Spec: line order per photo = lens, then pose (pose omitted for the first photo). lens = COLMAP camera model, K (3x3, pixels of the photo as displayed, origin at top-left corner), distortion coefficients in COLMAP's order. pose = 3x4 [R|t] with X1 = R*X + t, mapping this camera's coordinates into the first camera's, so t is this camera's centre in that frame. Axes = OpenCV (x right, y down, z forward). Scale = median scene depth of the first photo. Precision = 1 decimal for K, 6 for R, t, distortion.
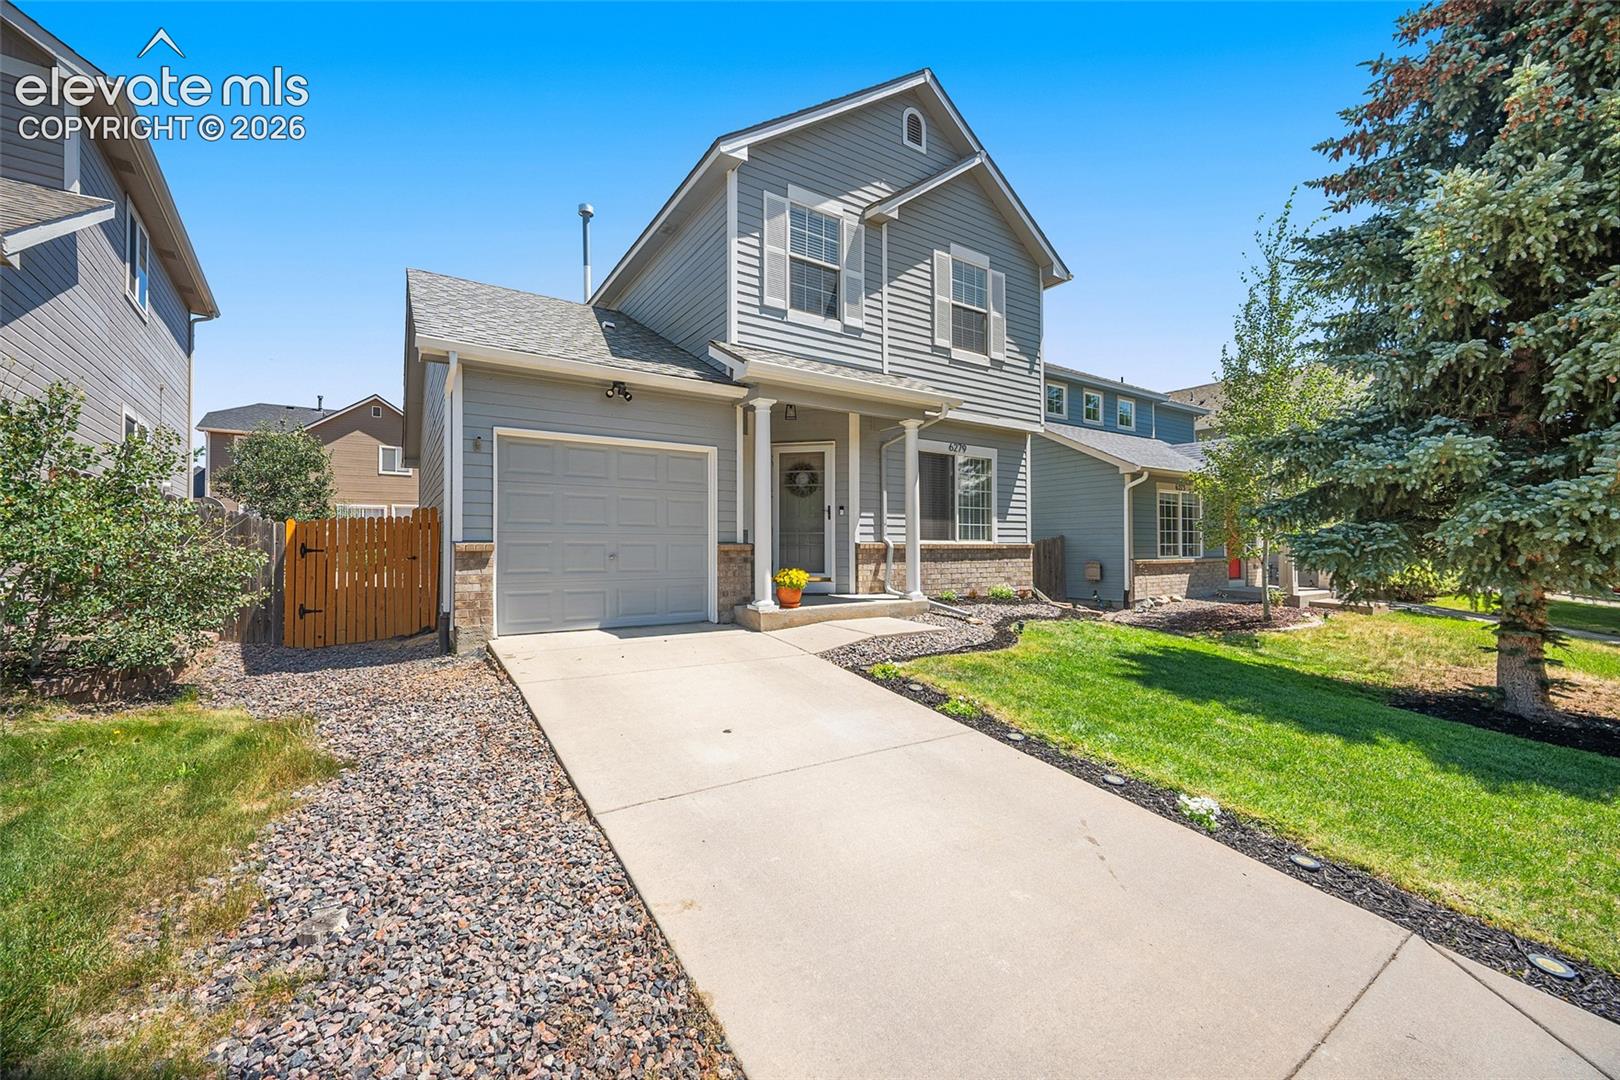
lens RADIAL K [[633.8, 0, 803.2], [0, 633.8, 541.3], [0, 0, 1]] dist [-0.002963, -0.000247]
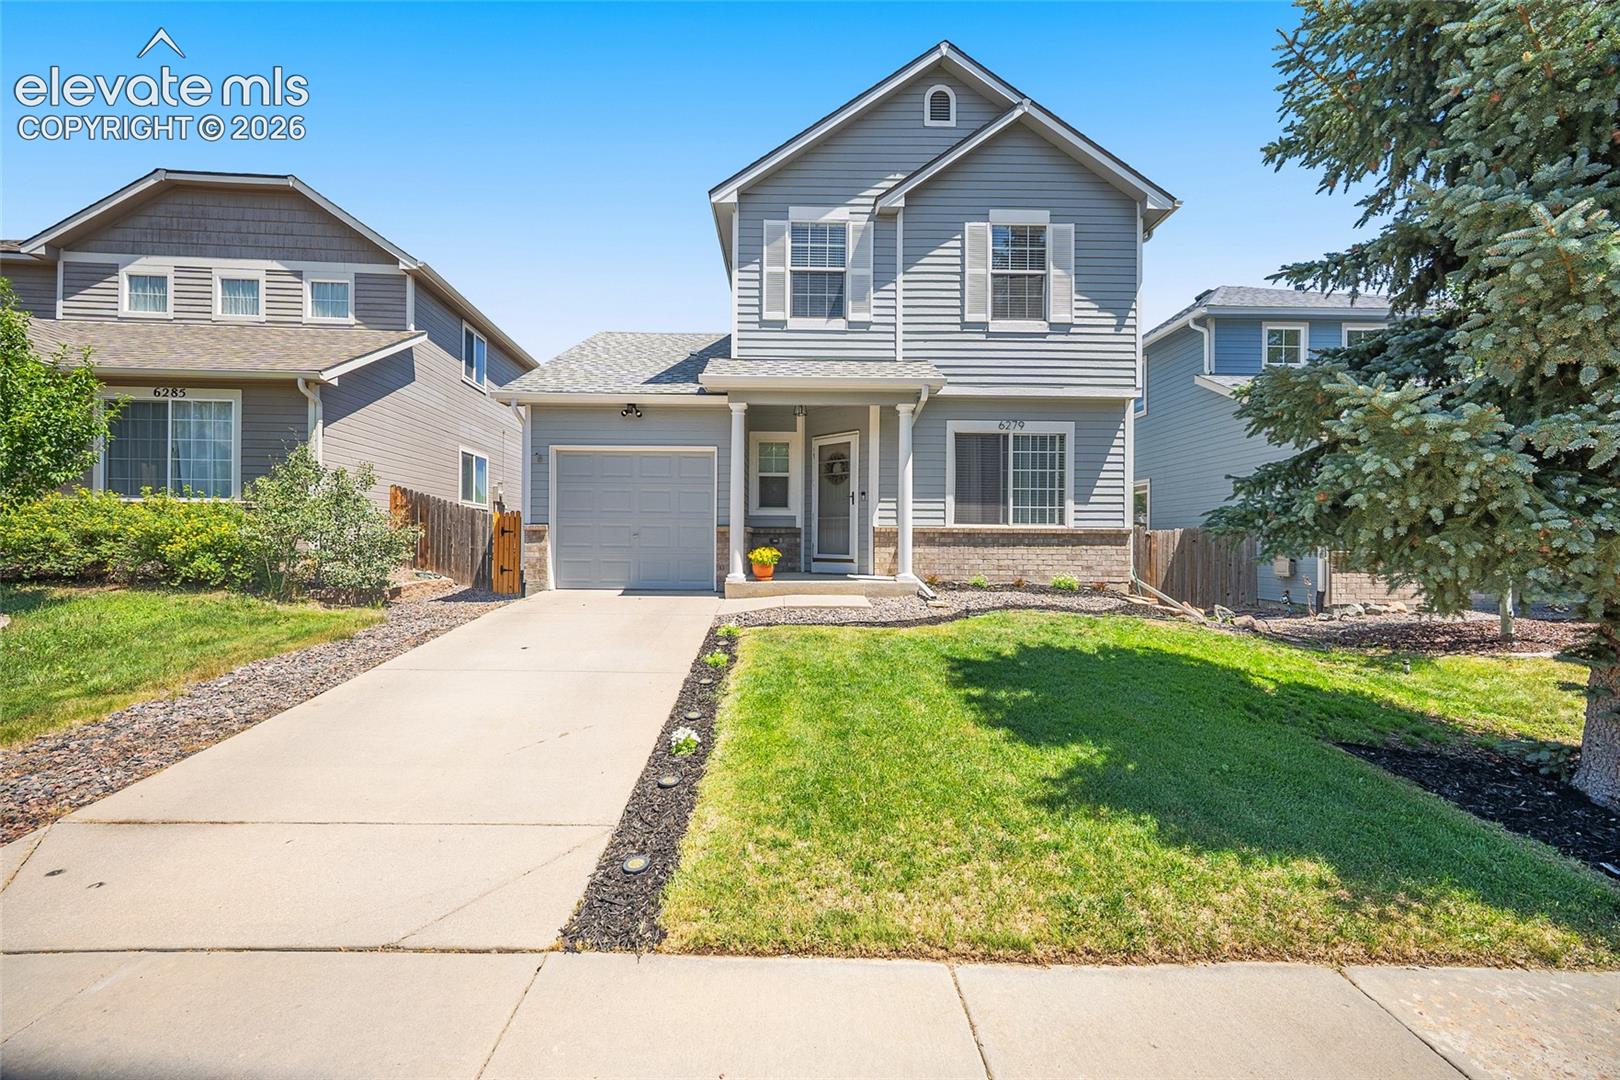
lens RADIAL K [[633.8, 0, 803.2], [0, 633.8, 541.3], [0, 0, 1]] dist [-0.002963, -0.000247]
pose [[0.846106, 0.008072, -0.532953, 0.540463], [-0.002377, 0.999933, 0.011372, 0.015358], [0.533009, -0.008355, 0.846068, 0.049850]]
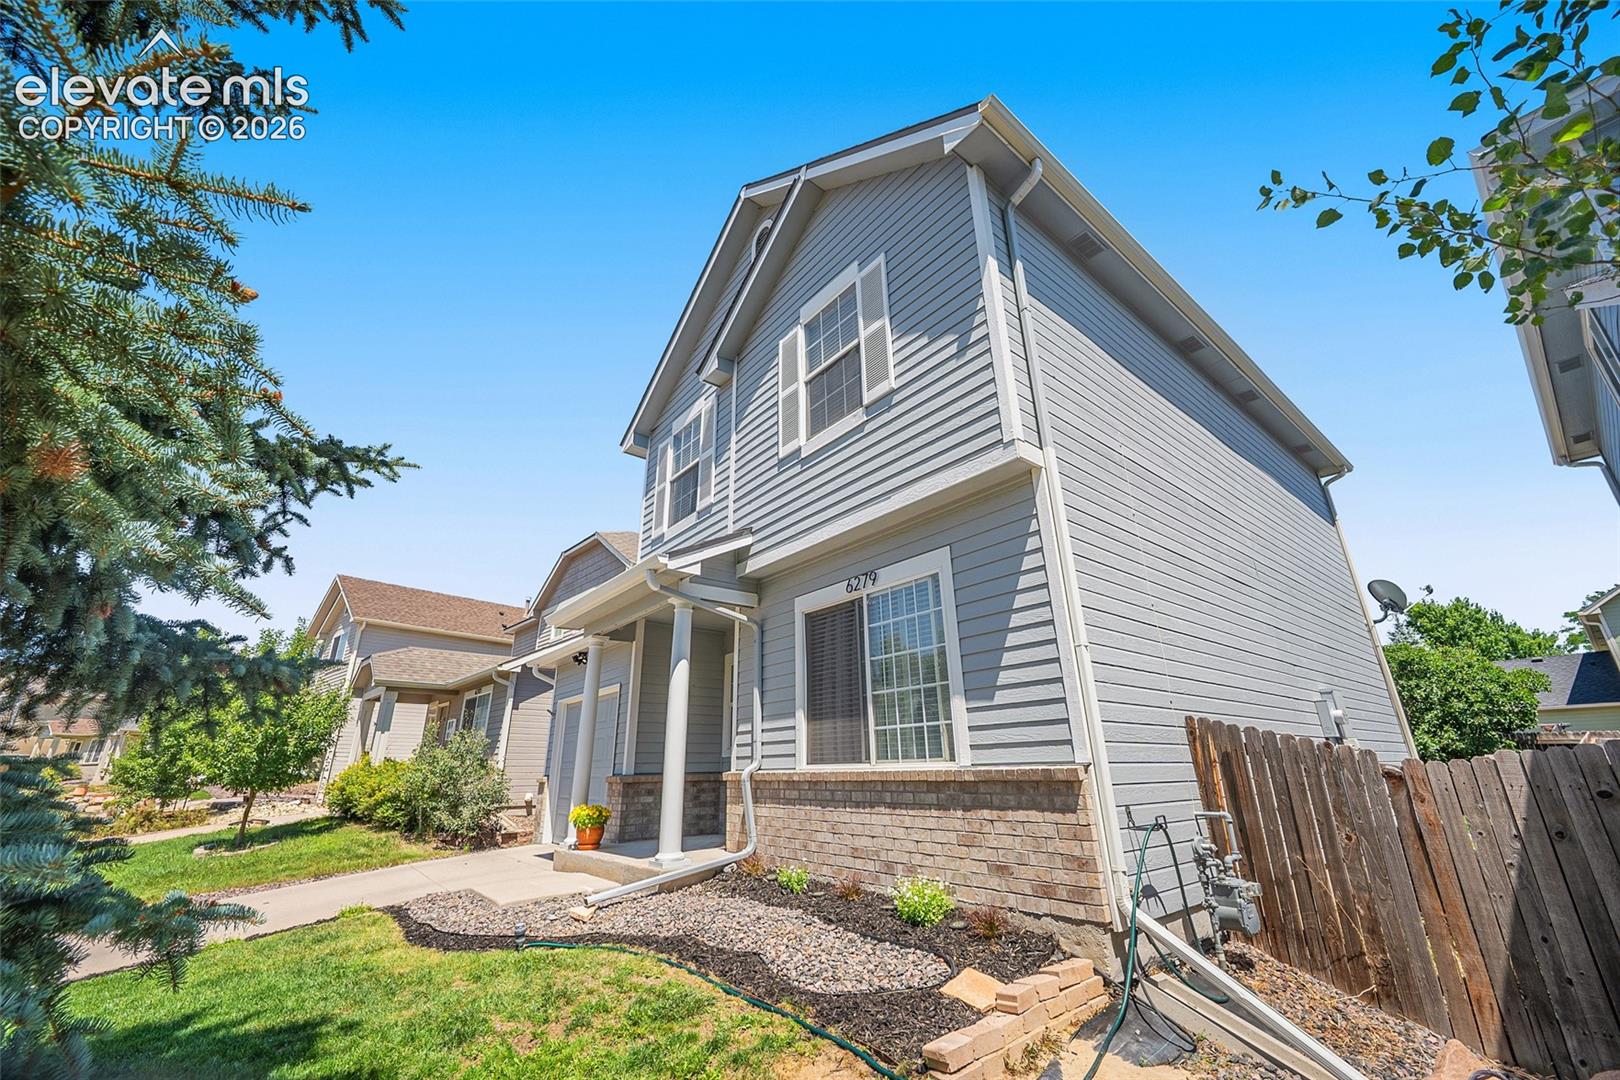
lens RADIAL K [[633.8, 0, 803.2], [0, 633.8, 541.3], [0, 0, 1]] dist [-0.002963, -0.000247]
pose [[0.097725, -0.343010, -0.934234, 0.848697], [0.023957, 0.939266, -0.342352, 0.004805], [0.994925, 0.011075, 0.100007, 1.001487]]
